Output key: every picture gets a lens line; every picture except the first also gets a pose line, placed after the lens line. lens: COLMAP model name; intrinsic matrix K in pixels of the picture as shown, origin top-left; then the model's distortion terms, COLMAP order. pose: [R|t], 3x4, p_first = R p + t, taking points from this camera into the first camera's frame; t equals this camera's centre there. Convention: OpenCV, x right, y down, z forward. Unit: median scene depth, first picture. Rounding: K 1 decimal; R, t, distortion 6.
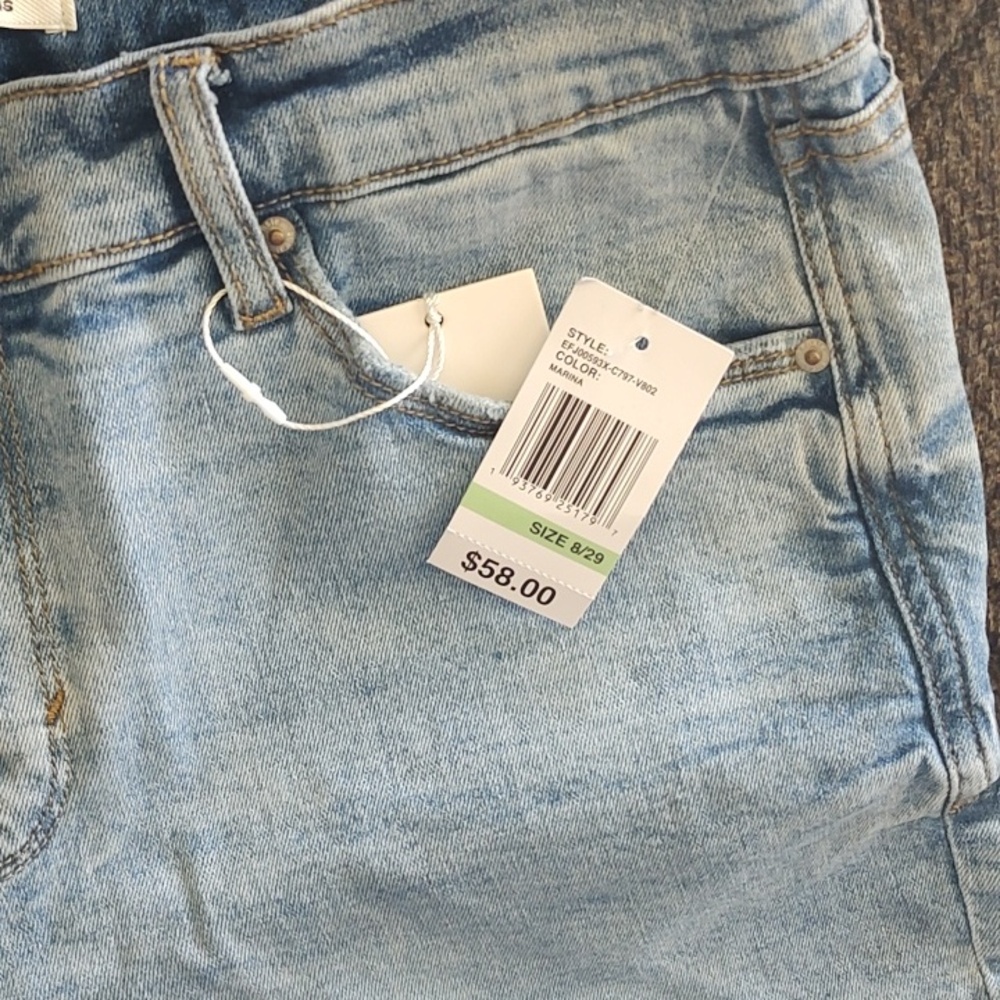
lens RADIAL K [[1523.4, 0, 500.0], [0, 1523.4, 500.0], [0, 0, 1]] dist [0.116512, -0.412479]
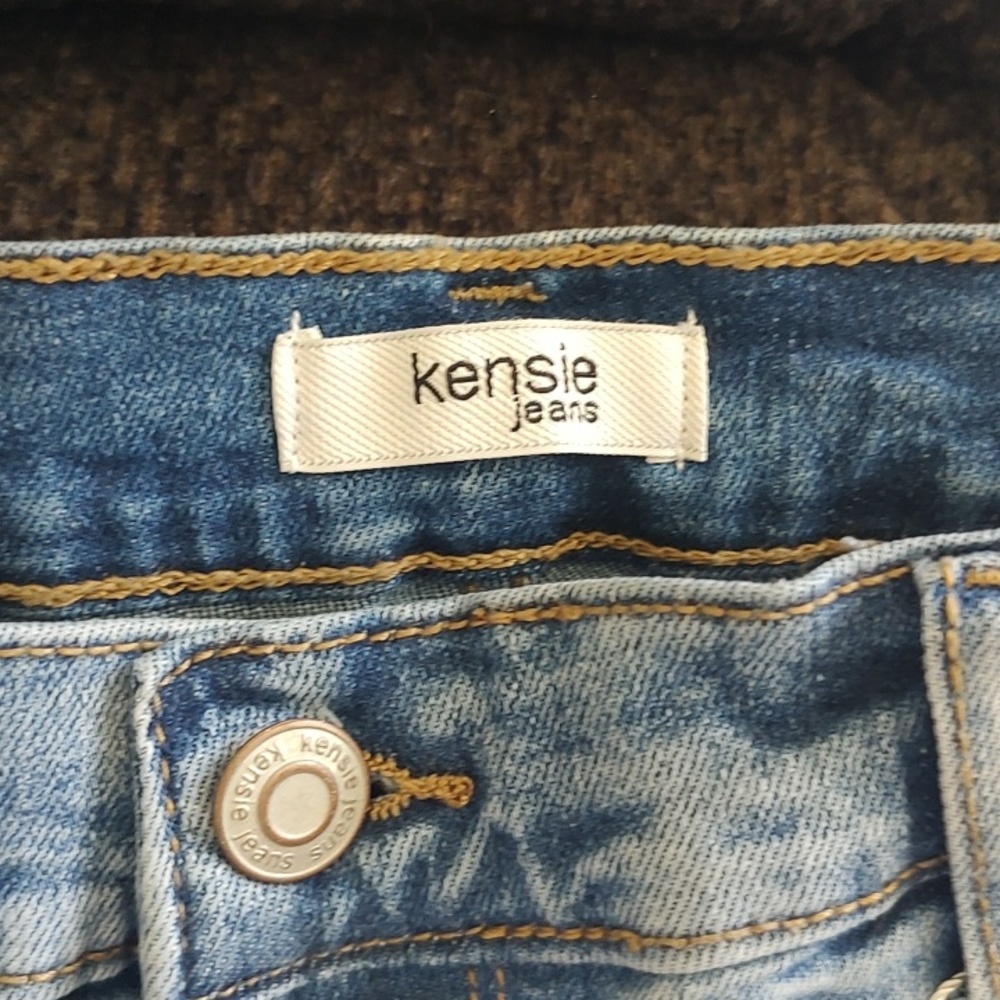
lens RADIAL K [[1523.4, 0, 500.0], [0, 1523.4, 500.0], [0, 0, 1]] dist [0.116512, -0.412479]
pose [[0.997357, 0.070679, -0.016827, -0.349738], [-0.072028, 0.992230, -0.101448, -0.243594], [0.009526, 0.102392, 0.994699, 0.497578]]
